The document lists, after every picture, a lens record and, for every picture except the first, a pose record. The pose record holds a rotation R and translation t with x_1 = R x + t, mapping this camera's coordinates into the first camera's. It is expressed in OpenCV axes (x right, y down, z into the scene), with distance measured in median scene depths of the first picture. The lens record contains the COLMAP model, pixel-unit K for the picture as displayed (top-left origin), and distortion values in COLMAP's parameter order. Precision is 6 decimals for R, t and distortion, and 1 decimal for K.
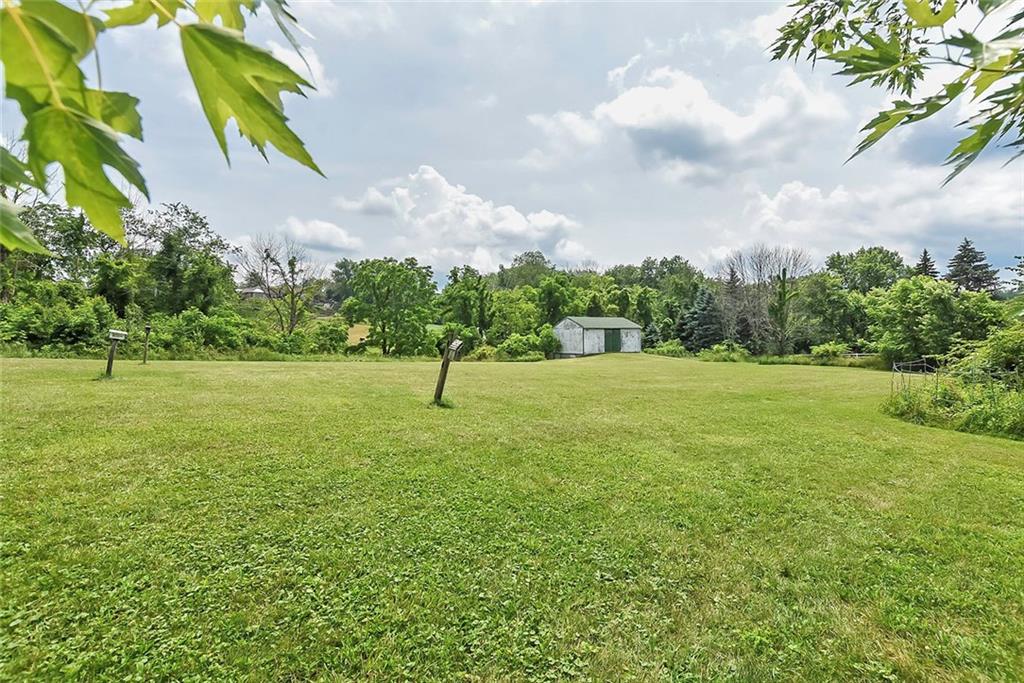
lens RADIAL K [[465.0, 0, 510.4], [0, 465.0, 339.3], [0, 0, 1]] dist [0.000223, -0.000160]
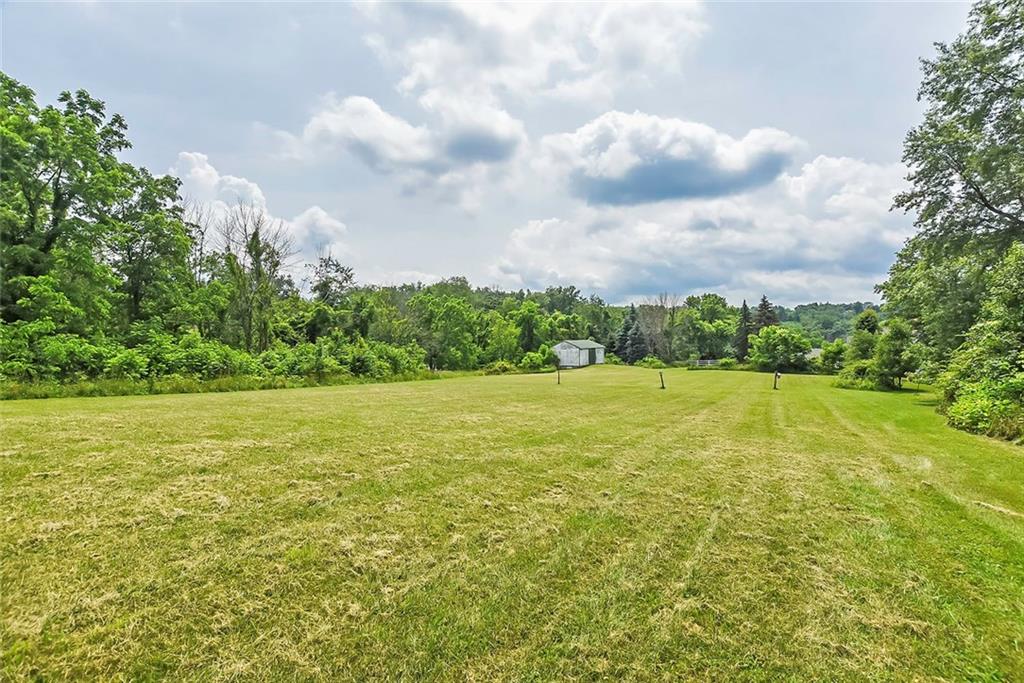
lens RADIAL K [[441.7, 0, 514.6], [0, 441.7, 342.9], [0, 0, 1]] dist [-0.003094, 0.001858]
pose [[0.932201, -0.009369, 0.361819, -0.524348], [0.009882, 0.999951, 0.000434, -0.043087], [-0.361805, 0.003171, 0.932248, -0.233352]]
